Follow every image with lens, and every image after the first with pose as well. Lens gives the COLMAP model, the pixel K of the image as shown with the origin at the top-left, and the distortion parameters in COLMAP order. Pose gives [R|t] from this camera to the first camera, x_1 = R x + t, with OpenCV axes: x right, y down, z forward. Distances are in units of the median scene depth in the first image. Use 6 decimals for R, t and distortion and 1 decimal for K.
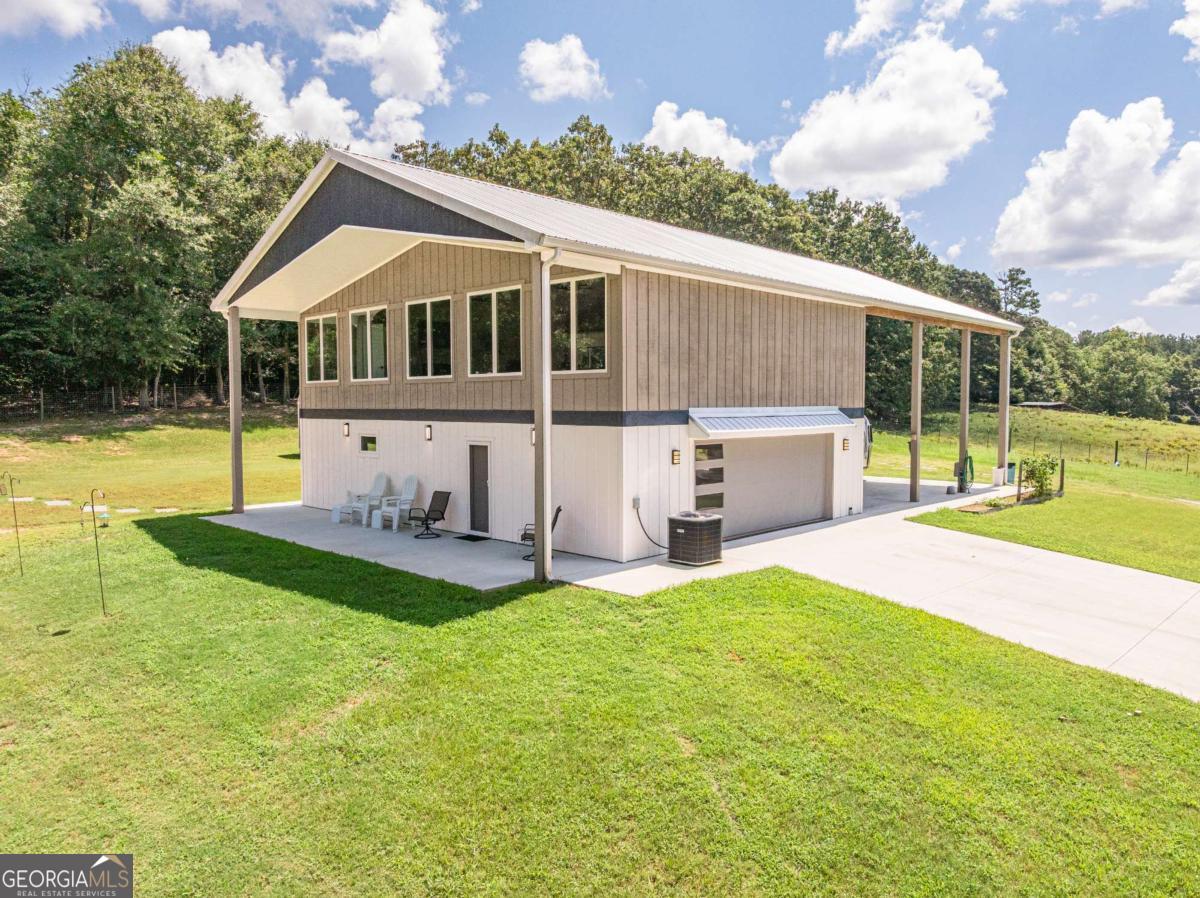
lens RADIAL K [[848.3, 0, 595.4], [0, 848.3, 444.3], [0, 0, 1]] dist [-0.053089, 0.020303]
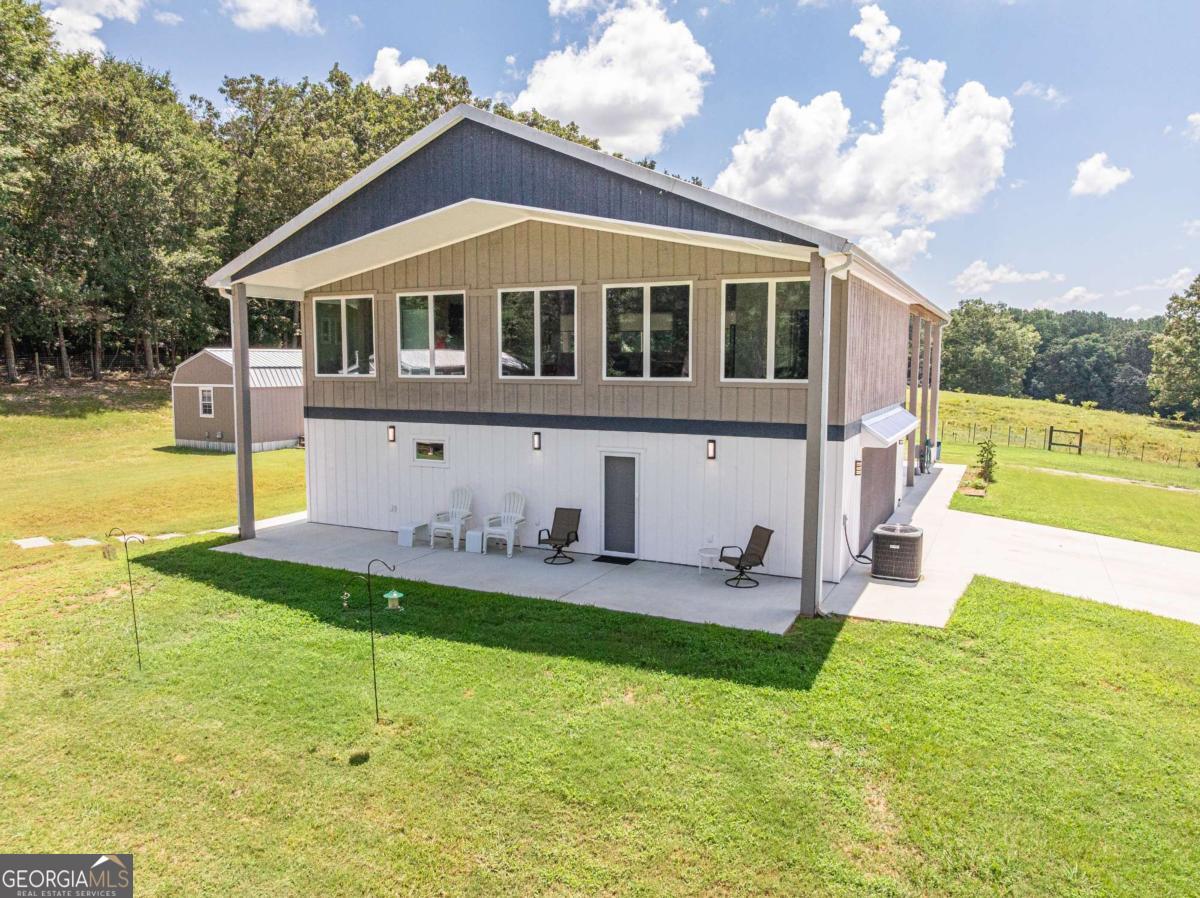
lens RADIAL K [[848.3, 0, 590.4], [0, 848.3, 448.1], [0, 0, 1]] dist [-0.053089, 0.020303]
pose [[0.950817, -0.027884, 0.308496, -0.336876], [0.011023, 0.998355, 0.056265, -0.044706], [-0.309557, -0.050097, 0.949560, 0.120236]]
